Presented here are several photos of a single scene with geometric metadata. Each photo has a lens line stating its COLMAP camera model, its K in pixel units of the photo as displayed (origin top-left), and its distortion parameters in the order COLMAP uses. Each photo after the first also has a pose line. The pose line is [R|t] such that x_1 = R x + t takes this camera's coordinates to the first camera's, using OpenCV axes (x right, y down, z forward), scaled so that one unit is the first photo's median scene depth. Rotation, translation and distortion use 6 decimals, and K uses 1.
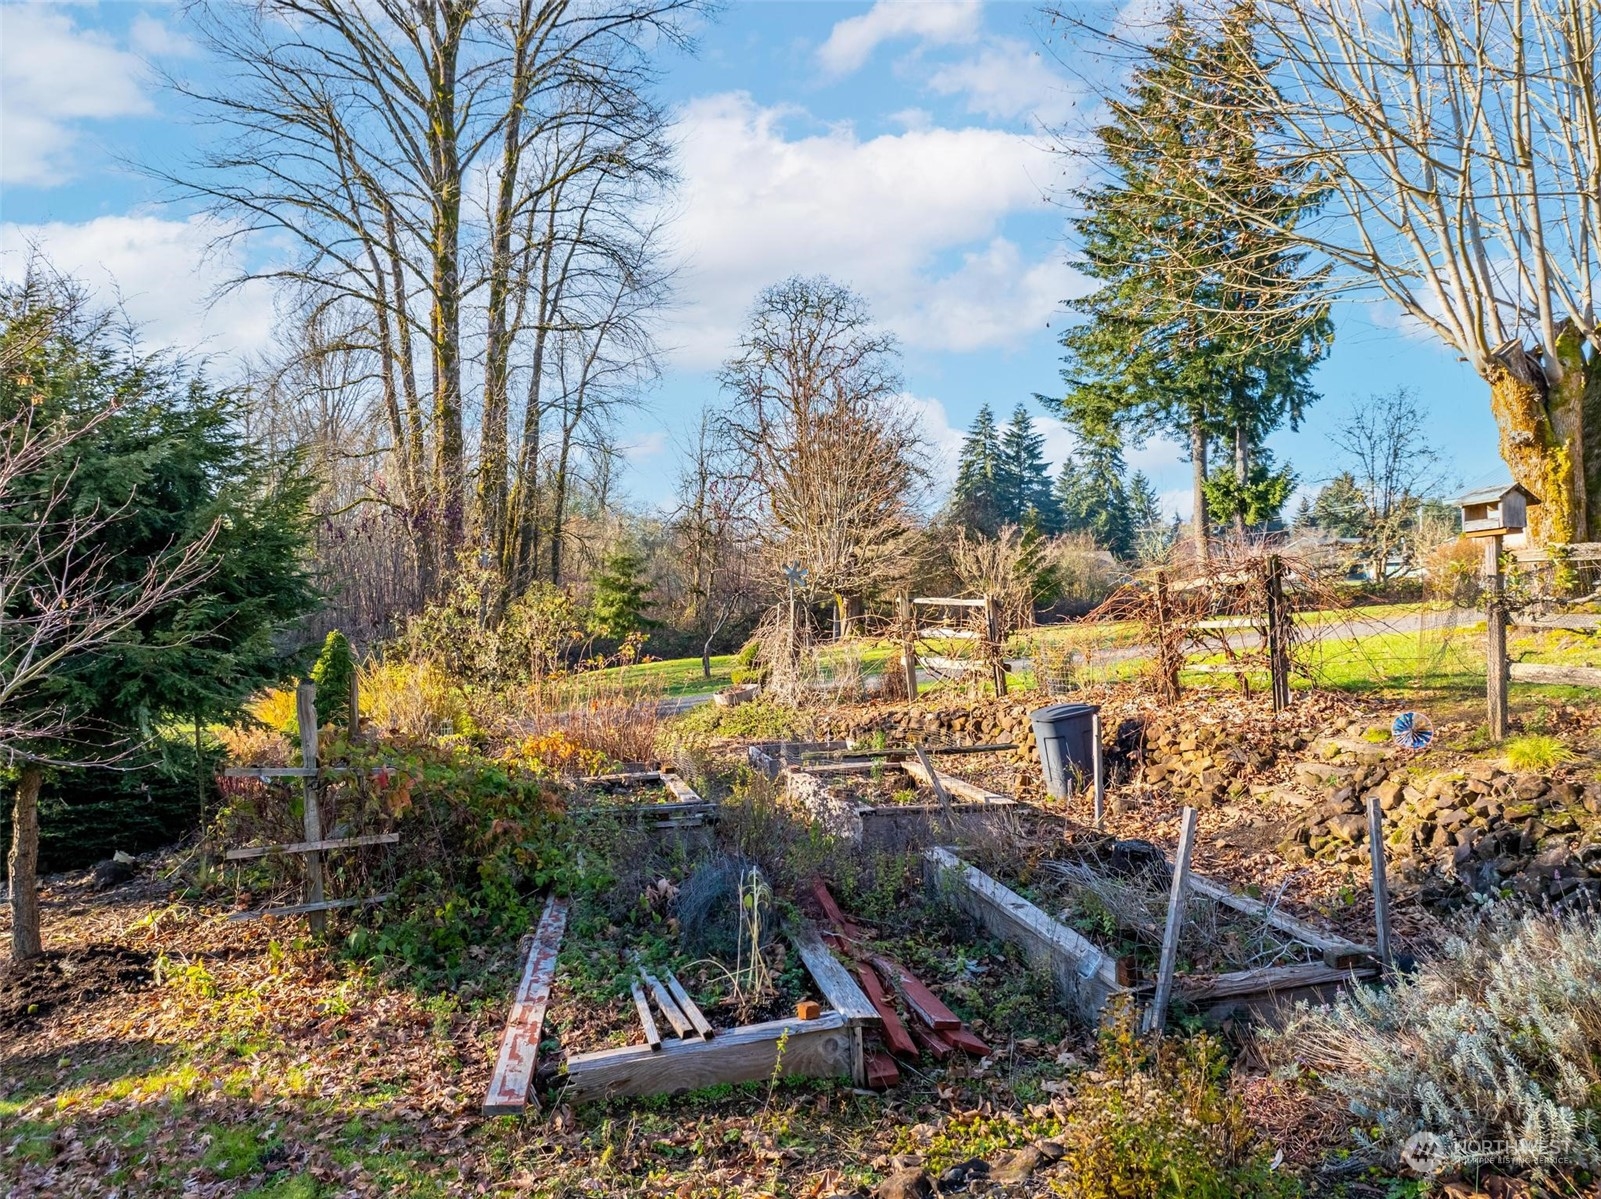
lens RADIAL K [[1111.6, 0, 800.5], [0, 1111.6, 599.5], [0, 0, 1]] dist [-0.045968, 0.004537]
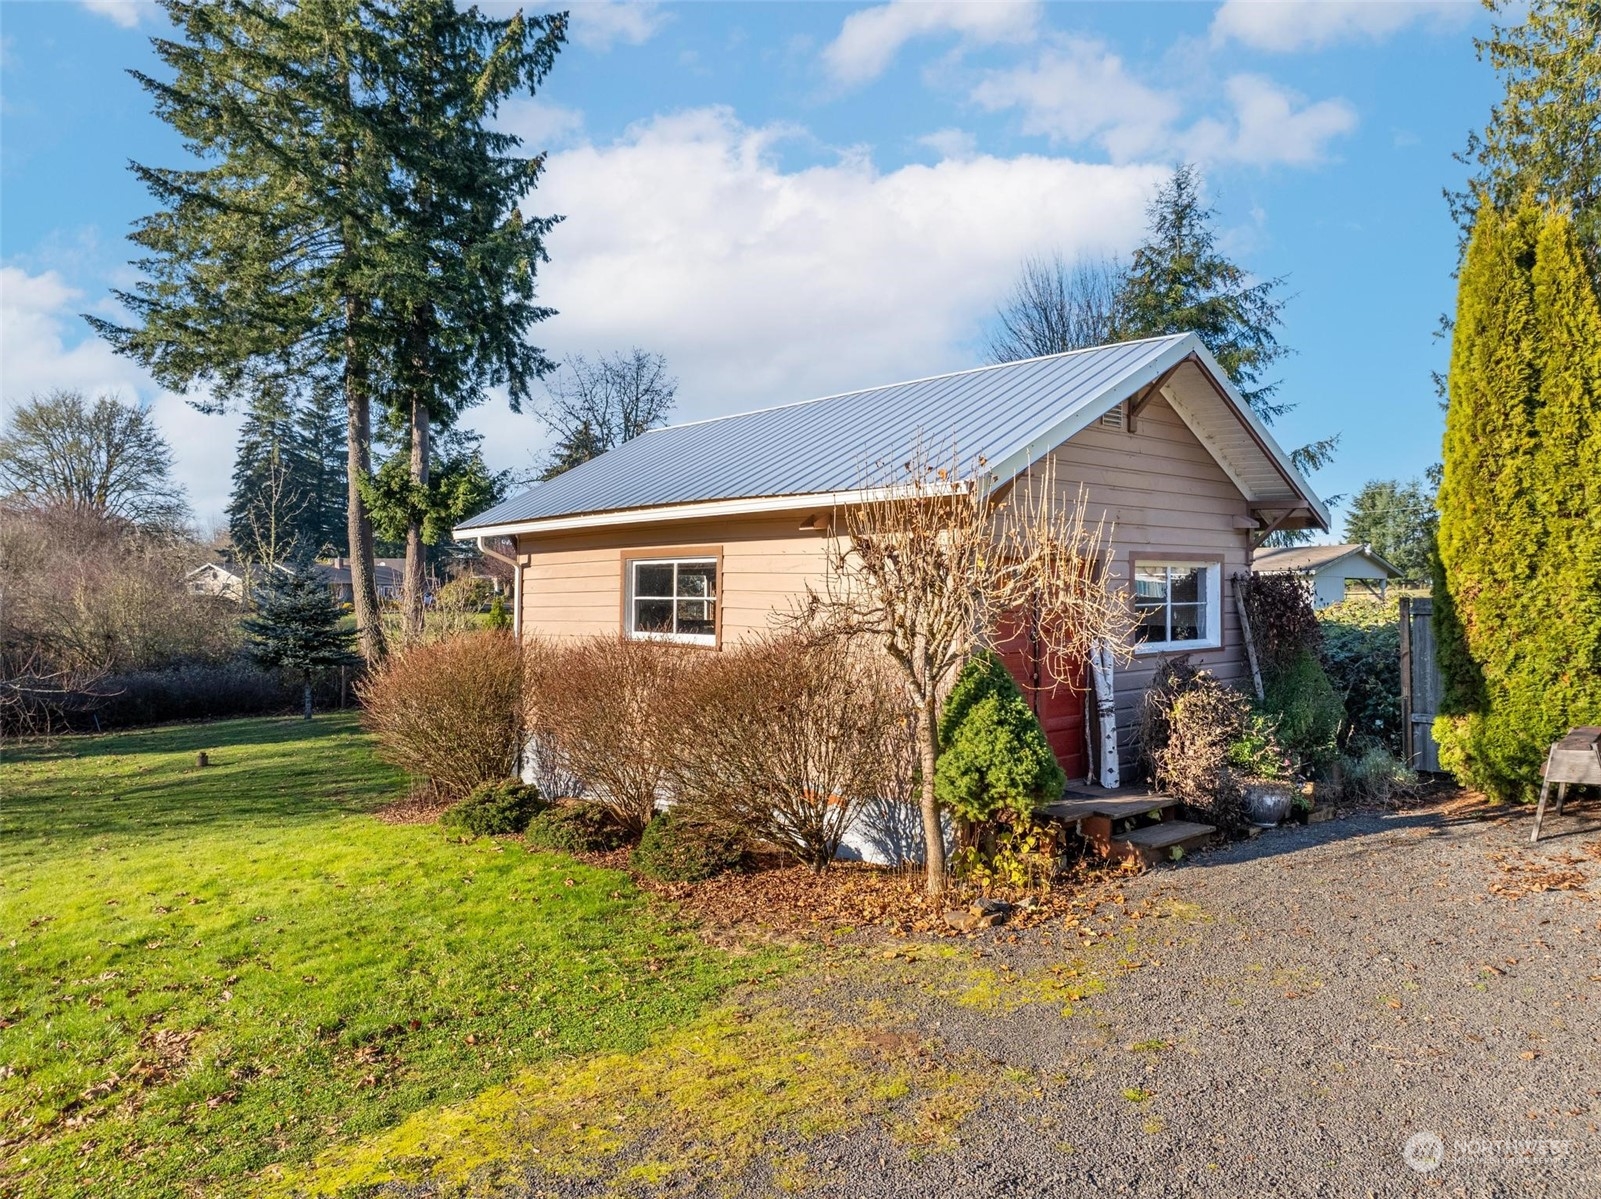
lens RADIAL K [[1111.6, 0, 800.5], [0, 1111.6, 599.5], [0, 0, 1]] dist [-0.045968, 0.004537]
pose [[0.863128, 0.002925, 0.504976, 0.246052], [-0.003570, 0.999994, 0.000310, -0.032611], [-0.504972, -0.002070, 0.863133, 0.291583]]
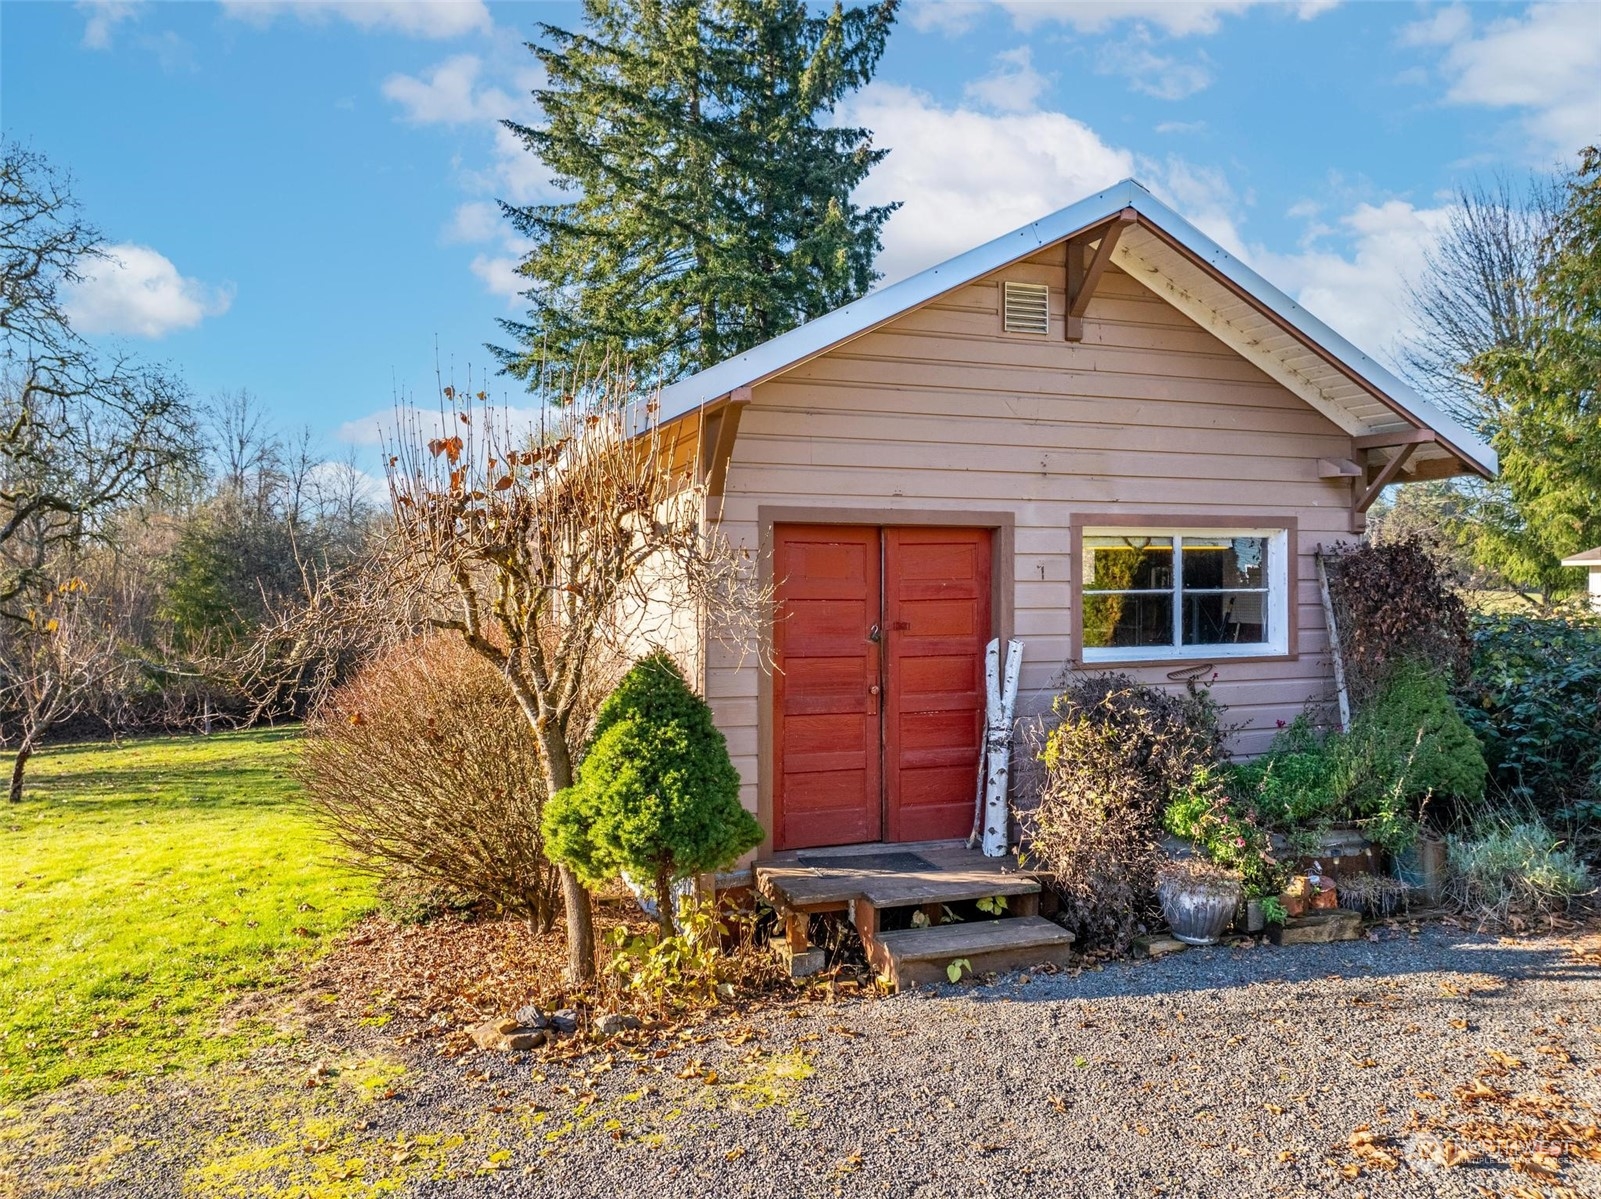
lens RADIAL K [[1110.9, 0, 800.5], [0, 1110.9, 599.5], [0, 0, 1]] dist [-0.038222, 0.005940]
pose [[0.992410, 0.002490, 0.122951, 0.312851], [-0.003030, 0.999987, 0.004202, -0.031716], [-0.122939, -0.004542, 0.992404, 0.297887]]
